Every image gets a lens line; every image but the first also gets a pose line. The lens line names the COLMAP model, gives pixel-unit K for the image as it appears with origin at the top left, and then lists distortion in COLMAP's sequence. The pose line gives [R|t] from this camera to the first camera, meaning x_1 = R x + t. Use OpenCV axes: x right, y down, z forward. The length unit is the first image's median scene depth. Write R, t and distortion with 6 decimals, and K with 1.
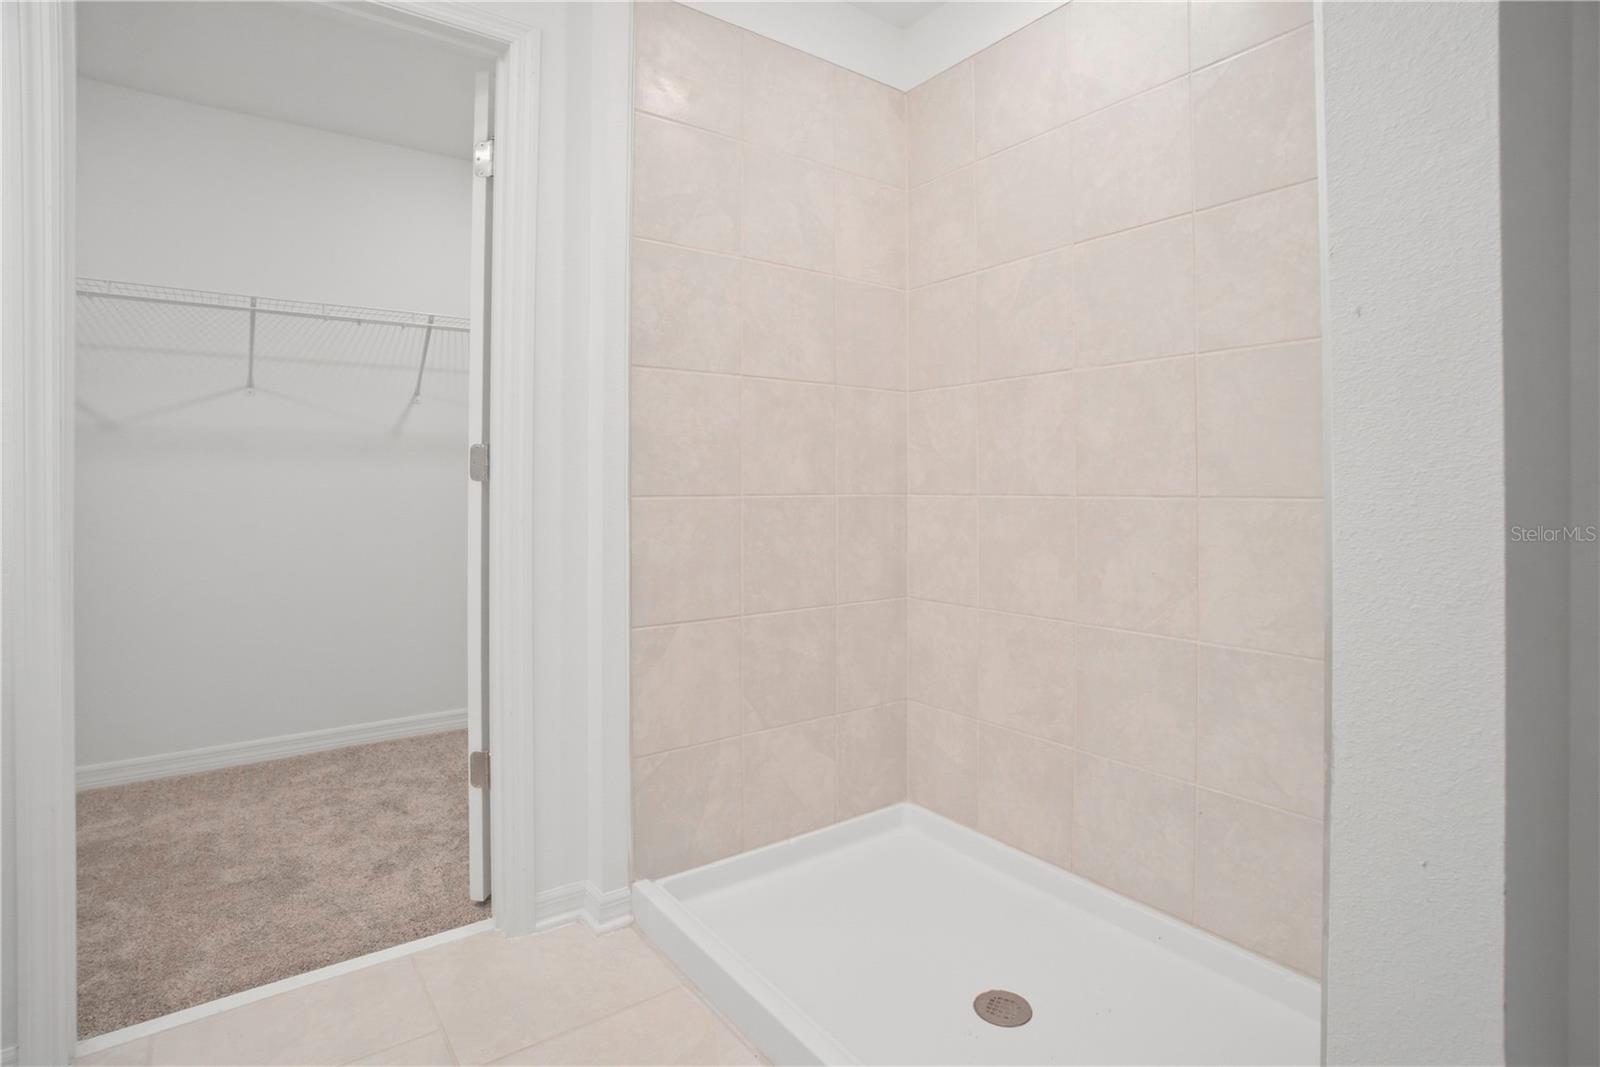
lens RADIAL K [[806.2, 0, 801.7], [0, 806.2, 481.9], [0, 0, 1]] dist [-0.052514, 0.018152]
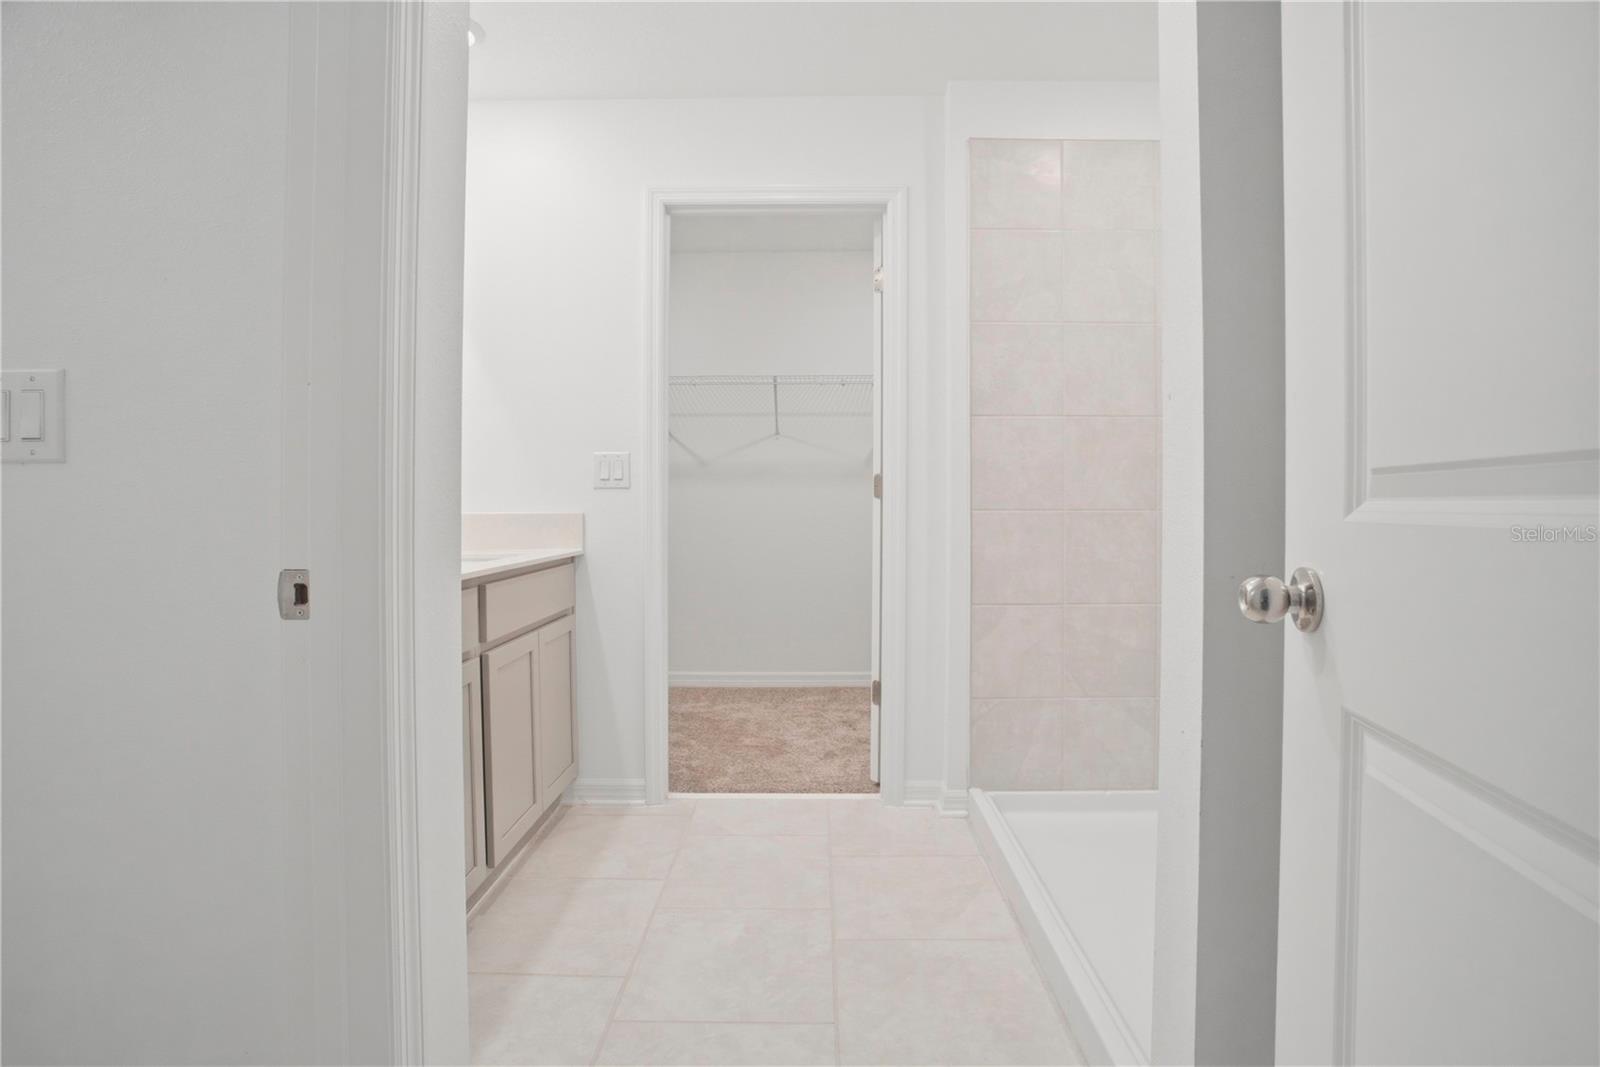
lens RADIAL K [[806.5, 0, 811.2], [0, 806.5, 498.9], [0, 0, 1]] dist [-0.063206, 0.022918]
pose [[0.803491, 0.001199, -0.595316, 0.378624], [0.000698, 0.999995, 0.002956, -0.004538], [0.595316, -0.002790, 0.803487, -0.269632]]
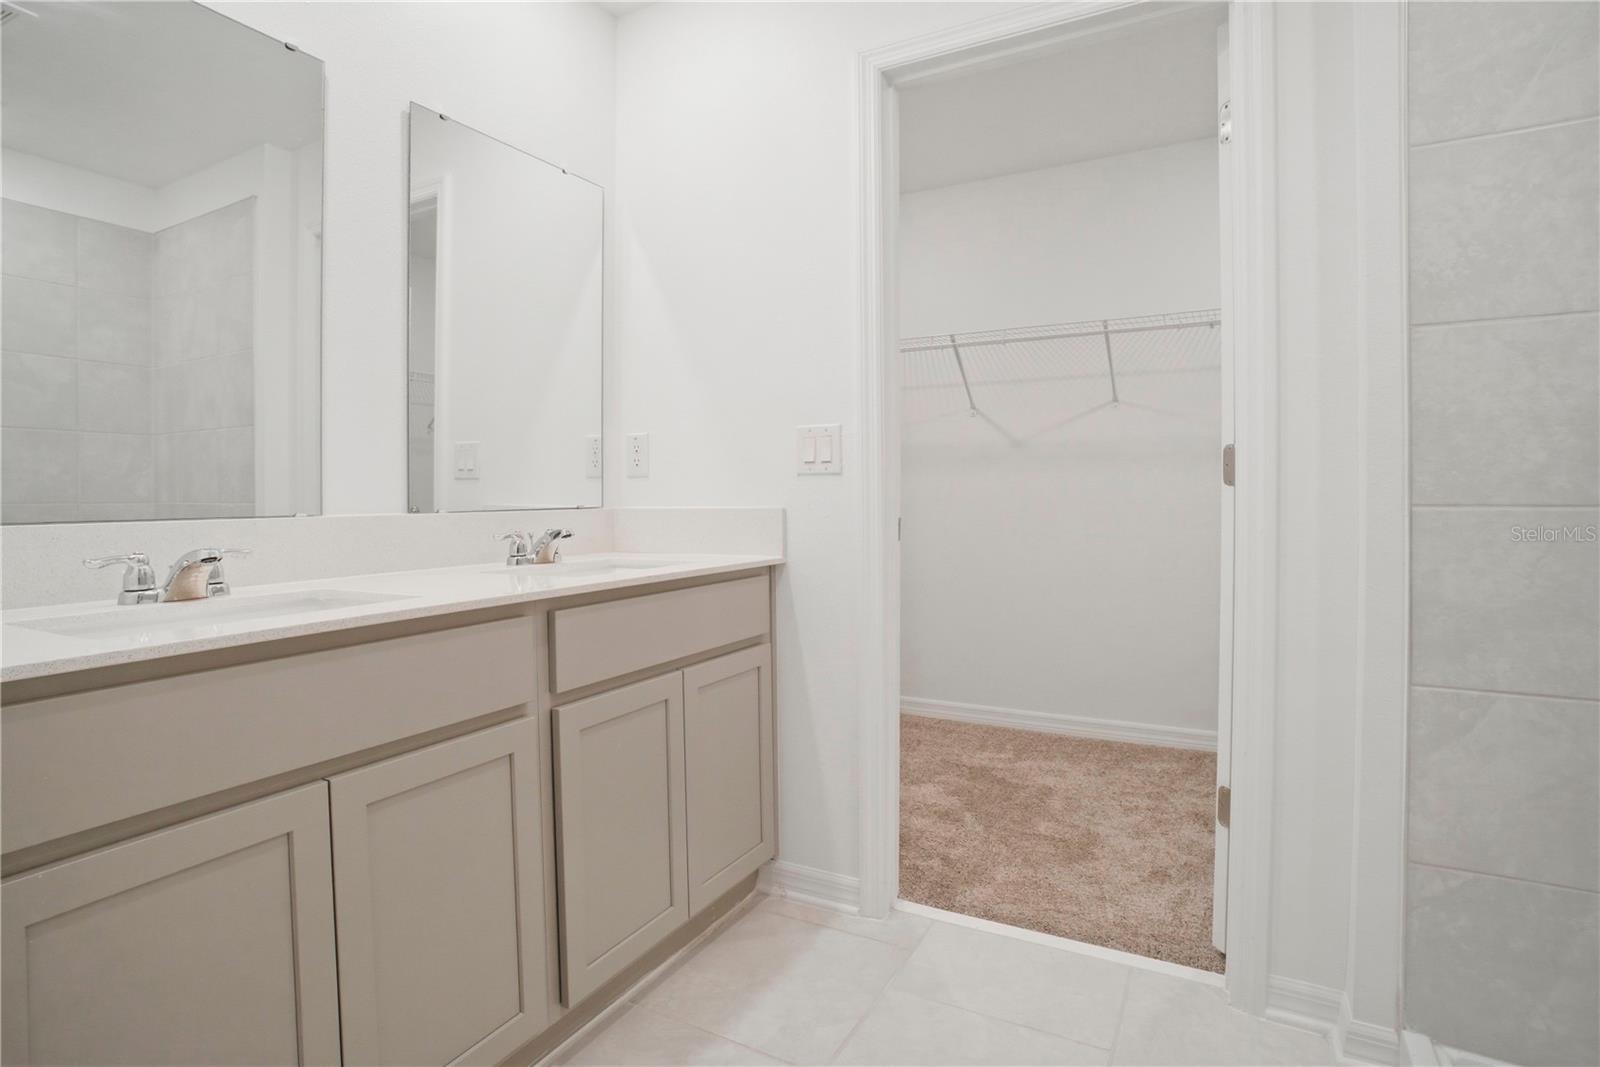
lens RADIAL K [[806.5, 0, 811.2], [0, 806.5, 498.9], [0, 0, 1]] dist [-0.063206, 0.022918]
pose [[0.430143, 0.006448, -0.902738, 0.188736], [0.007727, 0.999912, 0.010824, 0.000881], [0.902728, -0.011632, 0.430055, 0.195289]]
